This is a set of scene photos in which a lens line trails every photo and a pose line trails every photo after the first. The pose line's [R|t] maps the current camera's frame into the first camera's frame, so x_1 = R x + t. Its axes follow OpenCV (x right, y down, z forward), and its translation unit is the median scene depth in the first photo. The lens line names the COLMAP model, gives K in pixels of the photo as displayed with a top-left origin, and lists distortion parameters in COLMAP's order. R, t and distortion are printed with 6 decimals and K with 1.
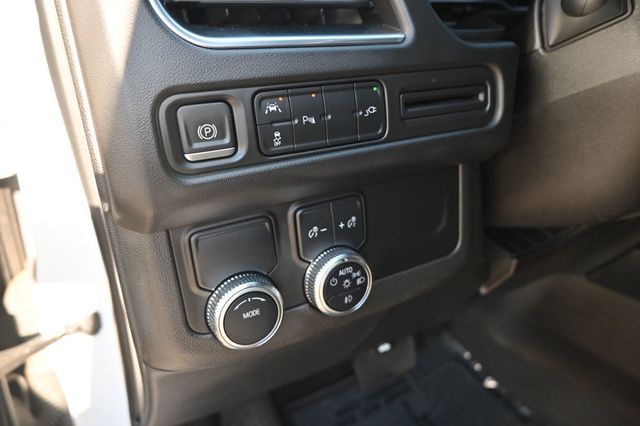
lens RADIAL K [[452.1, 0, 320.0], [0, 452.1, 213.0], [0, 0, 1]] dist [-0.002737, -0.000336]
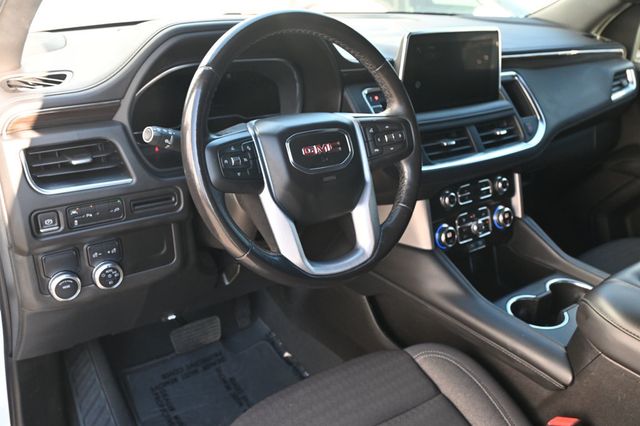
lens RADIAL K [[584.5, 0, 320.0], [0, 584.5, 213.0], [0, 0, 1]] dist [-0.007131, -0.012516]
pose [[0.988720, 0.031575, 0.146409, 0.743689], [-0.037111, 0.998690, 0.035236, -0.353741], [-0.145105, -0.040272, 0.988596, -2.377269]]
